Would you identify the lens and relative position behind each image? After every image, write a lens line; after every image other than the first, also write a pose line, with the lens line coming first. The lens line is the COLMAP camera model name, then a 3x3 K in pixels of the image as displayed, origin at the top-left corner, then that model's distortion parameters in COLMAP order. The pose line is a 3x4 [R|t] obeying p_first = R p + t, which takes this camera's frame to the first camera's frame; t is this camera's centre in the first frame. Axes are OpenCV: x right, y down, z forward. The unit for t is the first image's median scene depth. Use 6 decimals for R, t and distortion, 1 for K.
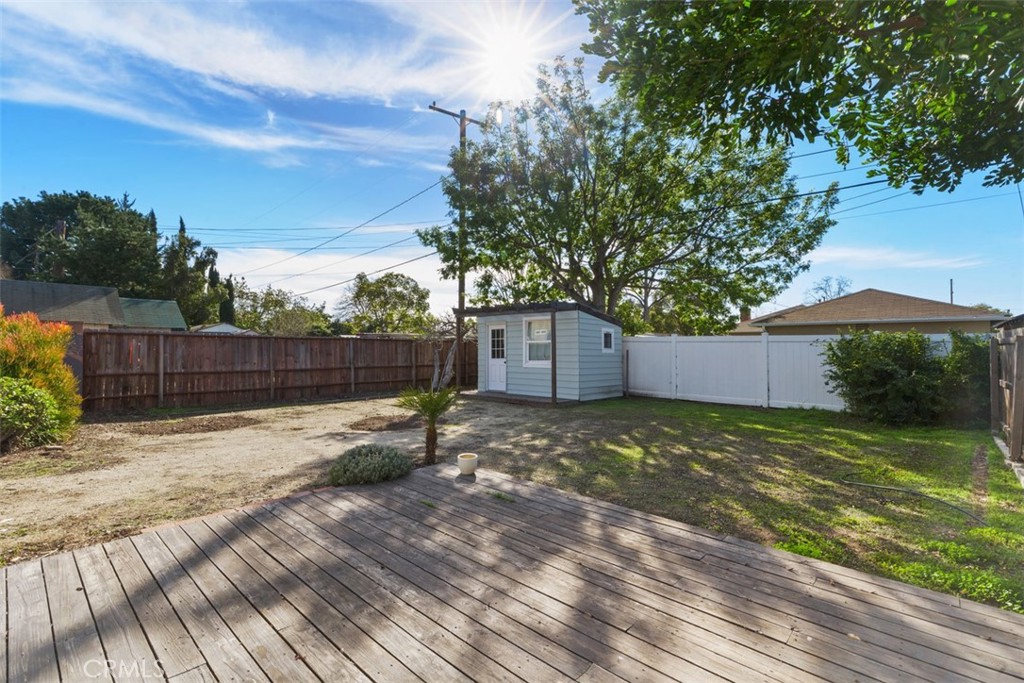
lens RADIAL K [[465.4, 0, 513.7], [0, 465.4, 343.6], [0, 0, 1]] dist [0.007418, -0.000576]
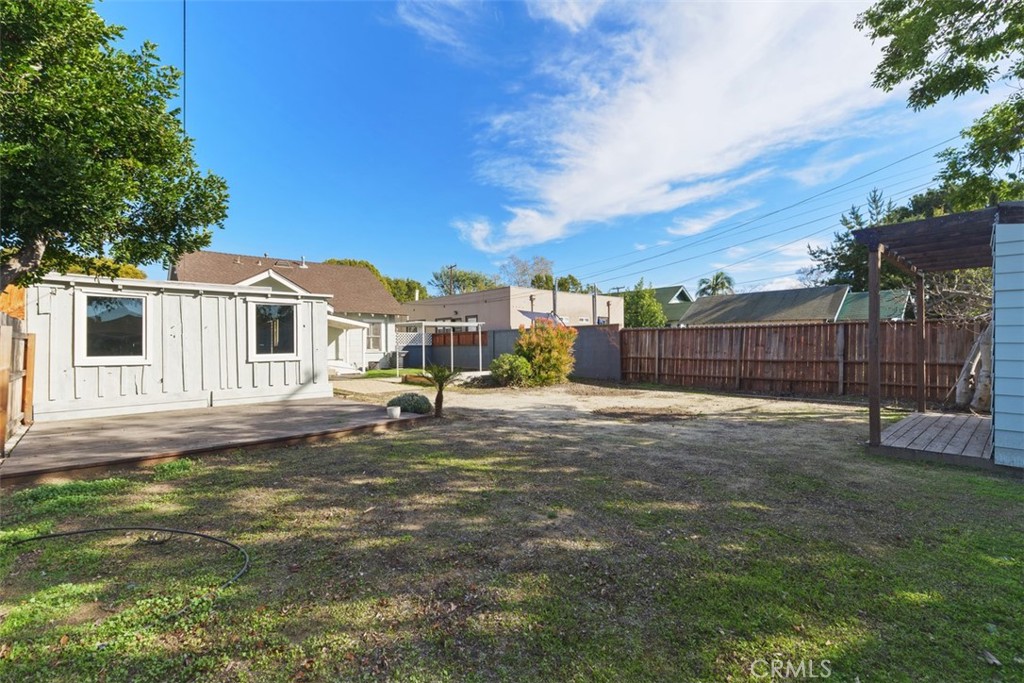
lens RADIAL K [[465.4, 0, 514.2], [0, 465.4, 345.2], [0, 0, 1]] dist [0.007418, -0.000576]
pose [[-0.098197, -0.002782, -0.995163, 0.522490], [0.014464, 0.999886, -0.004222, 0.021116], [0.995062, -0.014808, -0.098145, 0.586626]]
